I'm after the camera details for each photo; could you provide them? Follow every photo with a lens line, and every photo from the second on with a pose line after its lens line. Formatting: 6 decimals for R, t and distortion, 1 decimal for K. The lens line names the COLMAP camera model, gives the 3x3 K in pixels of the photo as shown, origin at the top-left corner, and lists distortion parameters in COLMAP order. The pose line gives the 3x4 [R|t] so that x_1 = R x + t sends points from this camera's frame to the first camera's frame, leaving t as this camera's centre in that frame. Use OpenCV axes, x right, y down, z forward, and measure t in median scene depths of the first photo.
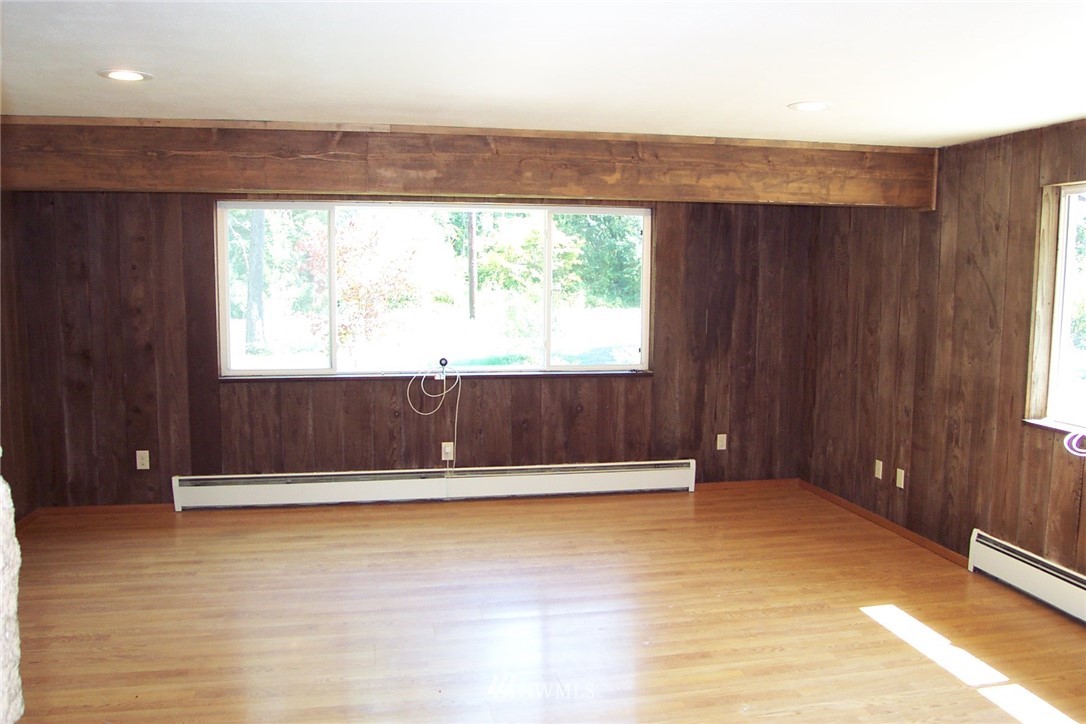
lens RADIAL K [[874.9, 0, 548.0], [0, 874.9, 366.3], [0, 0, 1]] dist [-0.126677, 0.070102]
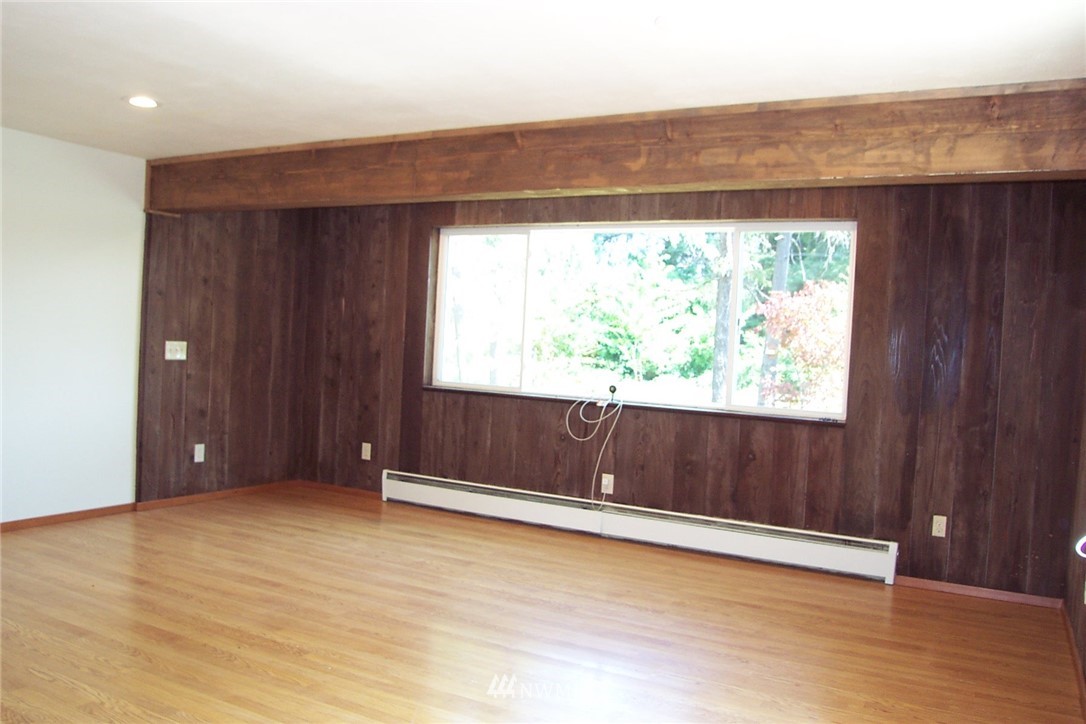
lens RADIAL K [[874.9, 0, 548.0], [0, 874.9, 366.3], [0, 0, 1]] dist [-0.126677, 0.070102]
pose [[0.764196, 0.049102, -0.643112, 0.479422], [-0.114116, 0.991661, -0.059888, 0.039101], [0.634808, 0.119156, 0.763427, 0.252210]]
